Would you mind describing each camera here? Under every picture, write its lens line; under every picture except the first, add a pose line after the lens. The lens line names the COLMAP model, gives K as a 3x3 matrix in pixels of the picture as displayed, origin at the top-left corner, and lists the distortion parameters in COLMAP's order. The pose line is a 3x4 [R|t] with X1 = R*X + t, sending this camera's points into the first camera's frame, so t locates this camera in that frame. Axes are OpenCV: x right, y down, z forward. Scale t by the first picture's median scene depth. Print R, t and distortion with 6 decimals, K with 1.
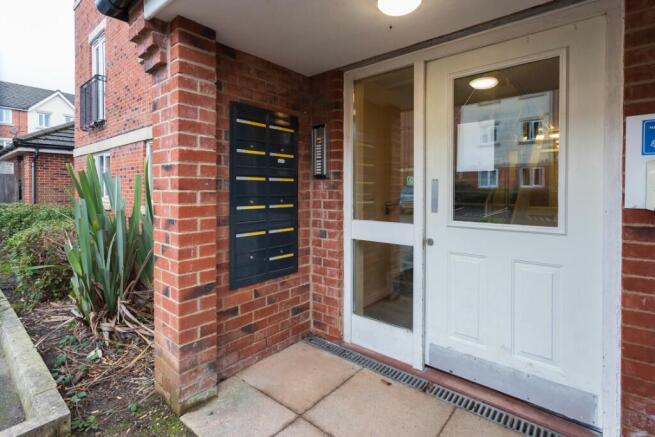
lens RADIAL K [[317.0, 0, 327.2], [0, 317.0, 192.7], [0, 0, 1]] dist [-0.000356, 0.000053]
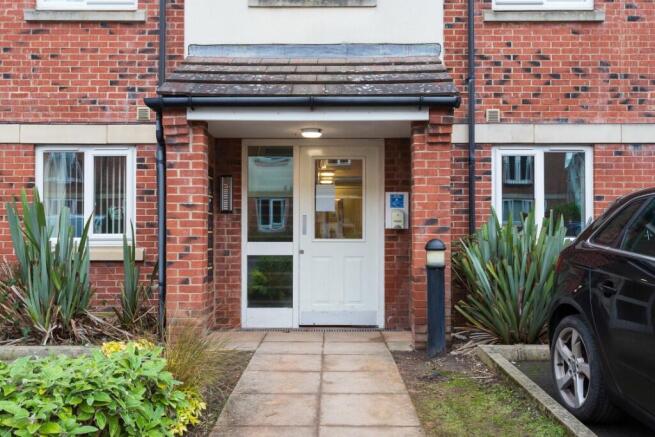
lens RADIAL K [[630.6, 0, 327.5], [0, 630.6, 218.5], [0, 0, 1]] dist [0.000591, 0.000094]
pose [[0.781198, 0.014736, 0.624110, -1.439302], [0.005275, 0.999530, -0.030202, 0.067553], [-0.624261, 0.026886, 0.780753, -1.483569]]
